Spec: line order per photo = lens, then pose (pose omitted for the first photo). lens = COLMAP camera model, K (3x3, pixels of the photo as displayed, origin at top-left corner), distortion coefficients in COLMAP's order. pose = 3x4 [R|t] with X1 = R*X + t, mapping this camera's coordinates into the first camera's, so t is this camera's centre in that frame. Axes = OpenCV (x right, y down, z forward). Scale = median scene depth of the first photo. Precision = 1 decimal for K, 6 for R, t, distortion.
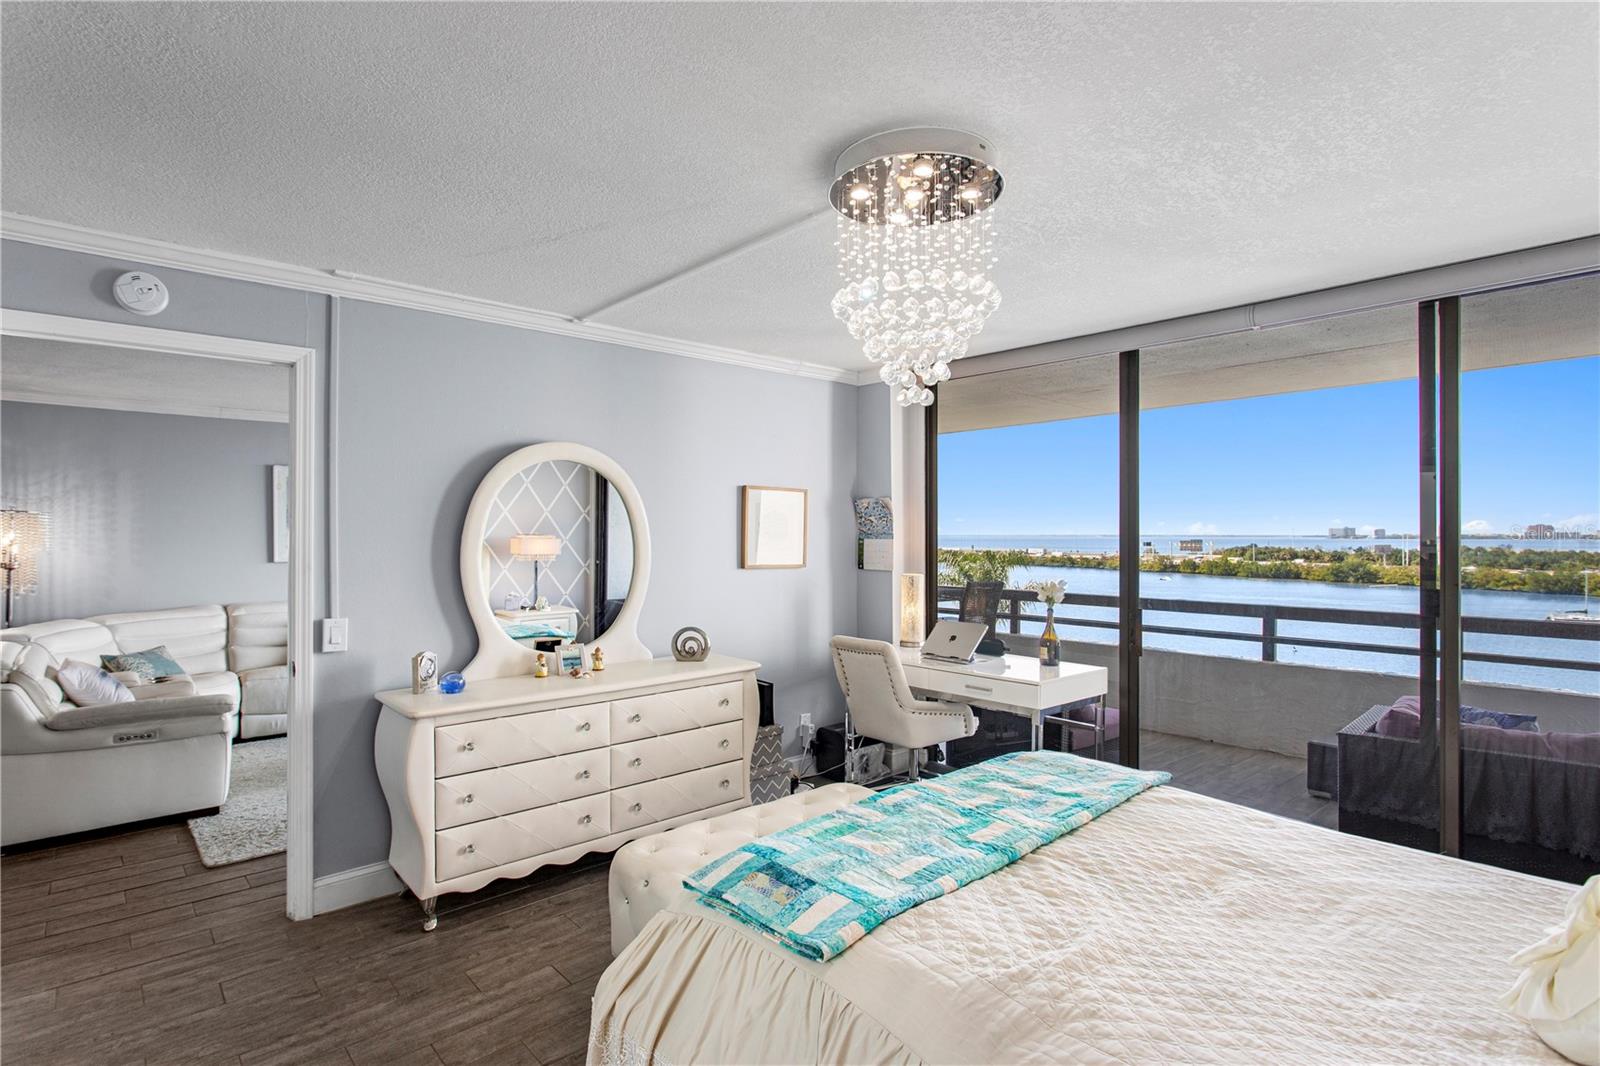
lens RADIAL K [[792.7, 0, 799.4], [0, 792.7, 527.5], [0, 0, 1]] dist [-0.013361, 0.006406]
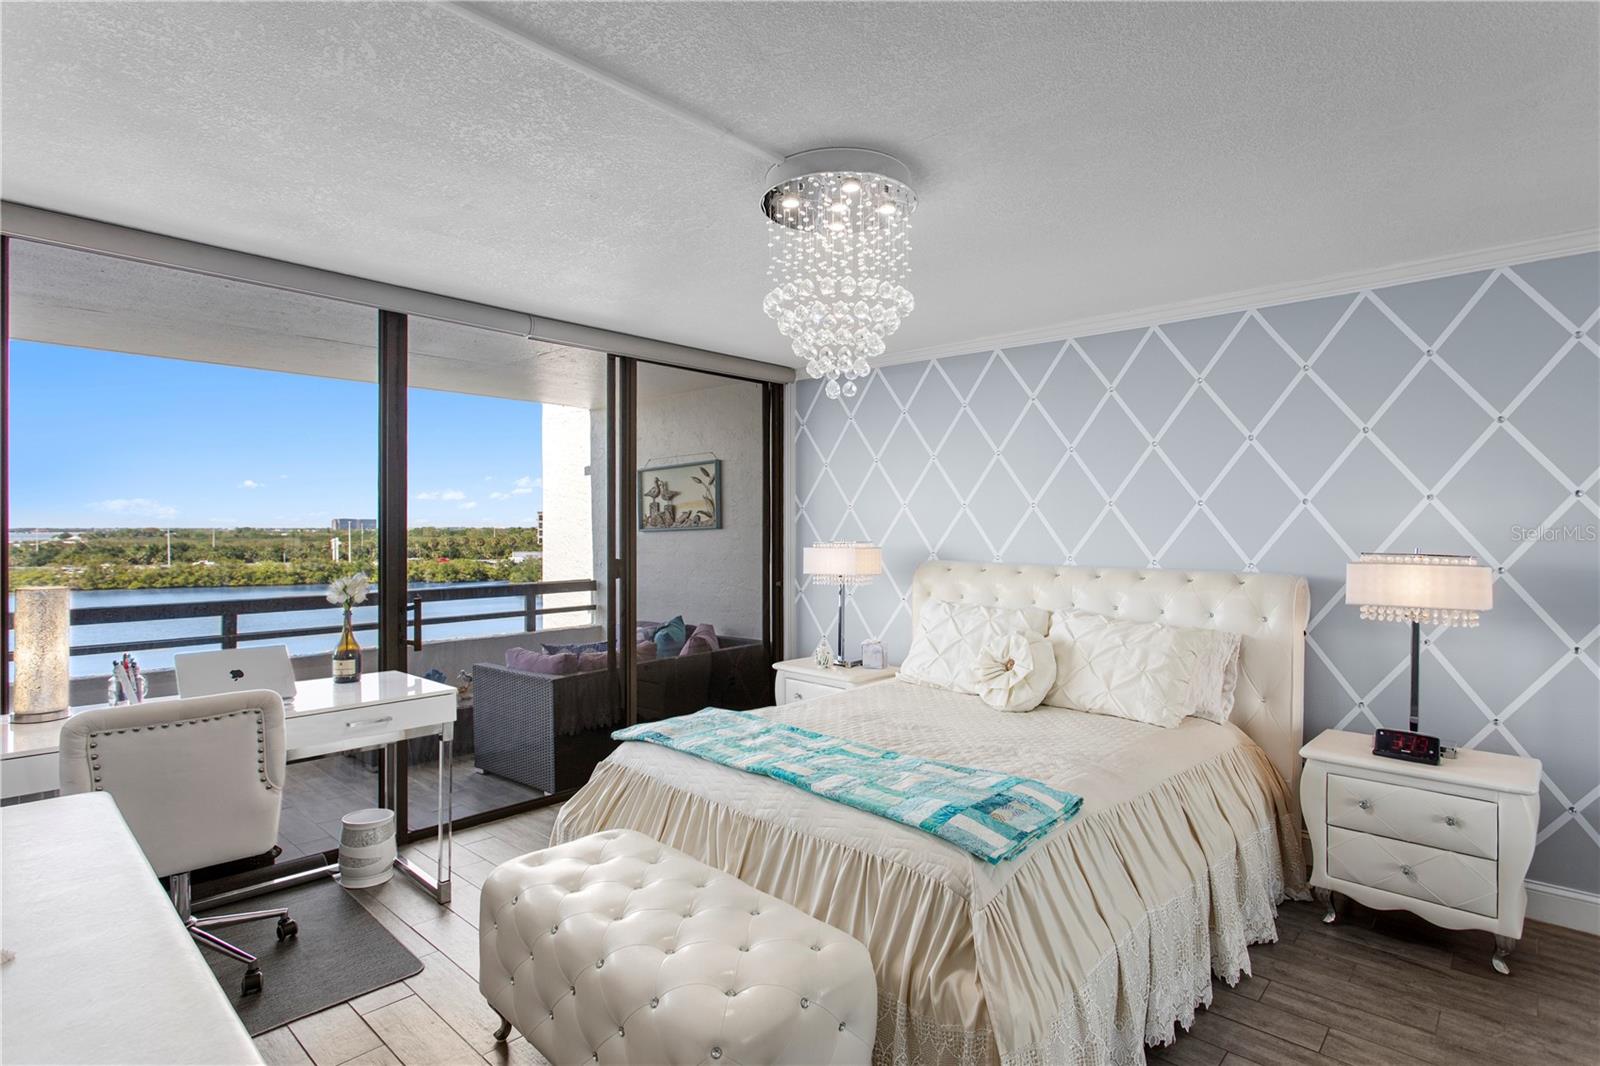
lens RADIAL K [[807.2, 0, 803.4], [0, 807.2, 535.3], [0, 0, 1]] dist [-0.019780, 0.013027]
pose [[-0.091264, -0.008603, 0.995790, -0.903698], [-0.009161, 0.999928, 0.007799, 0.029308], [-0.995785, -0.008411, -0.091337, 1.072151]]
